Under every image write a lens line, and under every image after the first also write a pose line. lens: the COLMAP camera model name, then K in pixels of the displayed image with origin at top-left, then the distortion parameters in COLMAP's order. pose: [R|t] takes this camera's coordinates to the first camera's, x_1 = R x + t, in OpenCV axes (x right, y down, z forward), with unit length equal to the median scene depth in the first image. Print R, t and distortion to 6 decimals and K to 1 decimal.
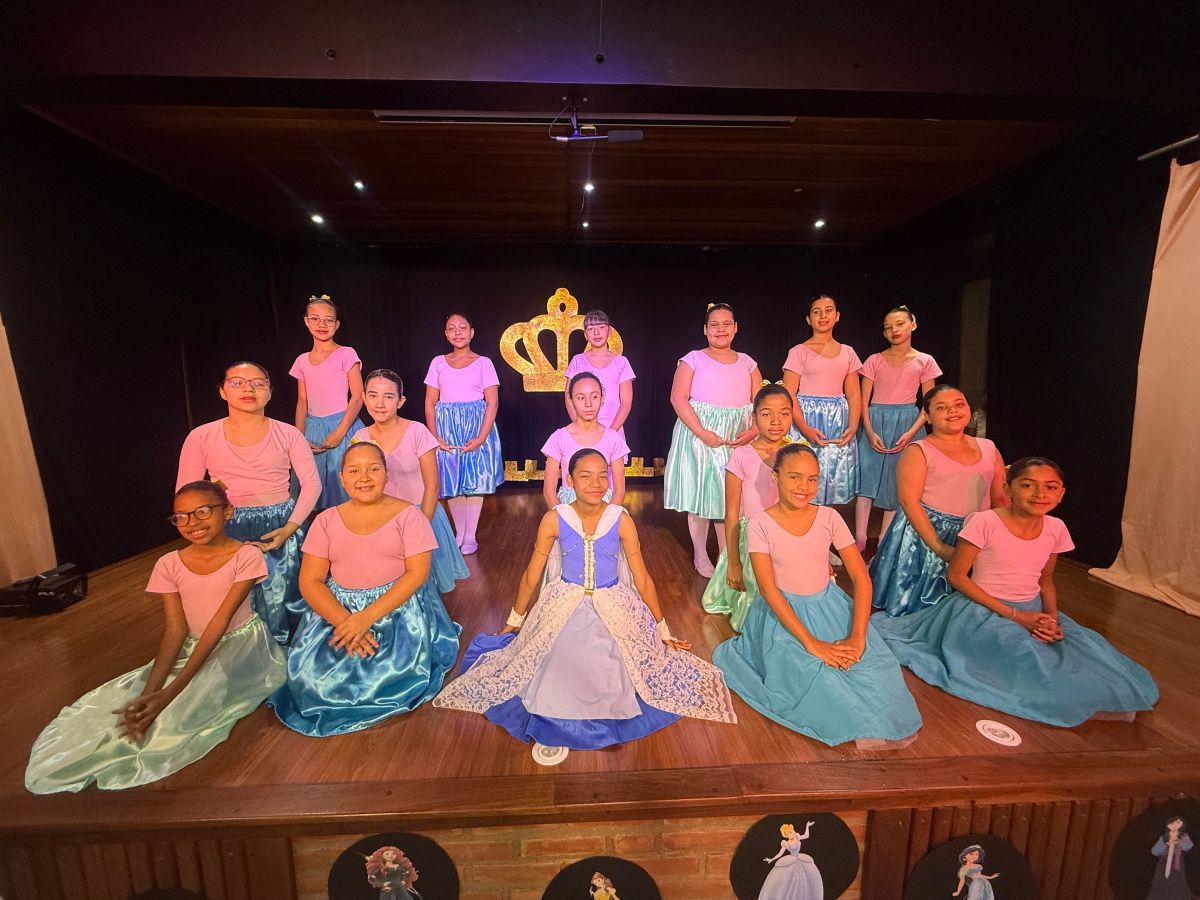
lens RADIAL K [[476.0, 0, 596.6], [0, 476.0, 453.8], [0, 0, 1]] dist [-0.007532, 0.000848]
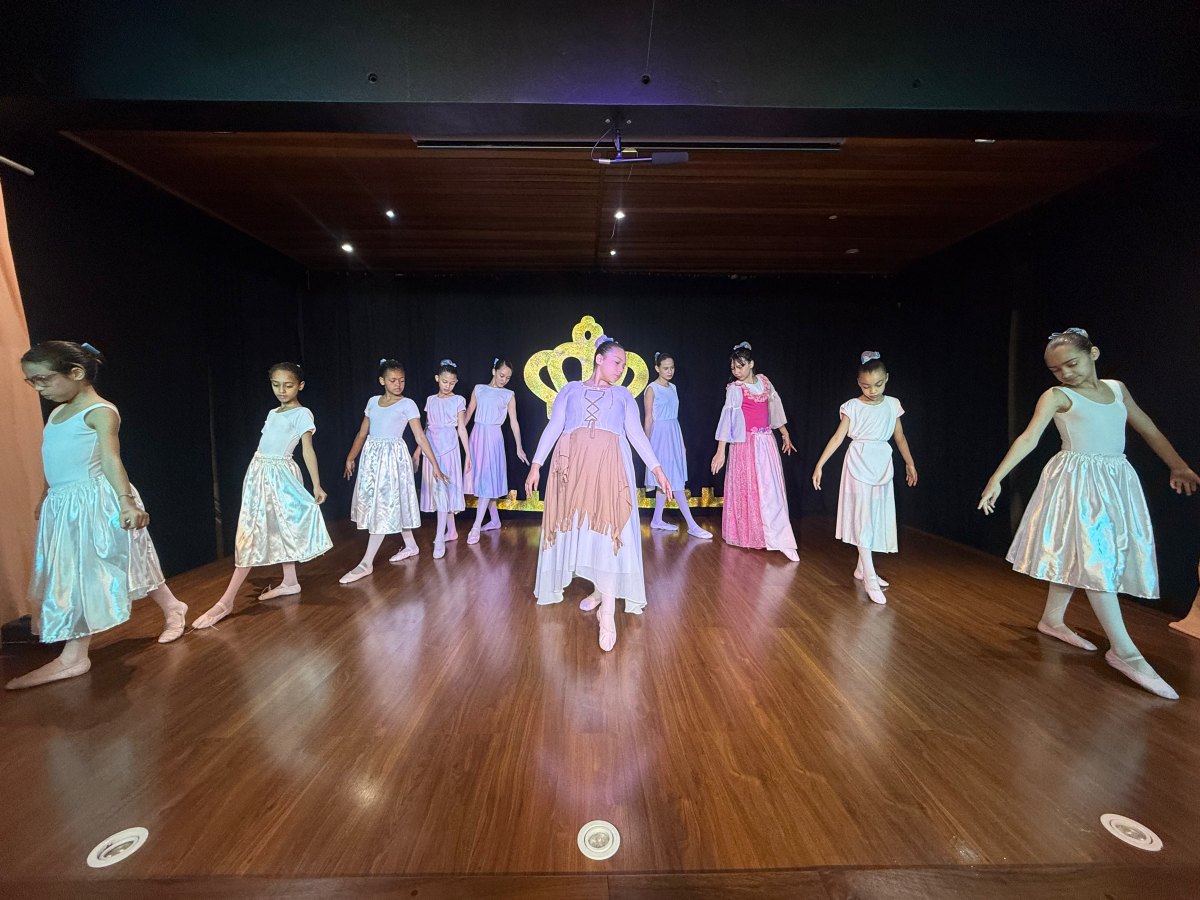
lens RADIAL K [[476.0, 0, 596.2], [0, 476.0, 453.7], [0, 0, 1]] dist [-0.007532, 0.000848]
pose [[0.999537, 0.008608, -0.029198, -0.089427], [-0.010259, 0.998329, -0.056870, -0.024973], [0.028659, 0.057144, 0.997955, 0.112277]]
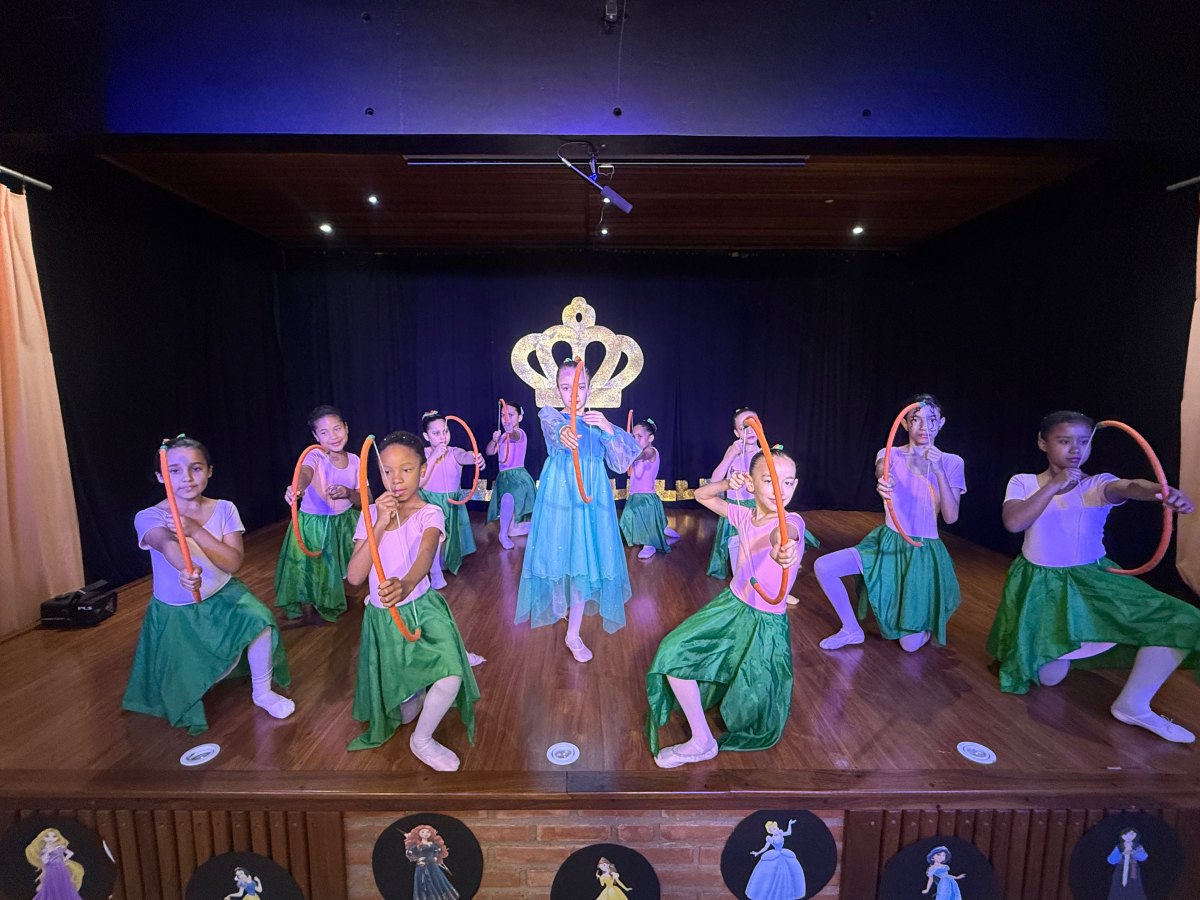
lens RADIAL K [[563.9, 0, 595.6], [0, 563.9, 457.3], [0, 0, 1]] dist [-0.003828, -0.000698]
pose [[0.999219, 0.012569, -0.037454, 0.021737], [-0.013274, 0.999739, -0.018616, -0.054125], [0.037211, 0.019098, 0.999125, -0.366115]]
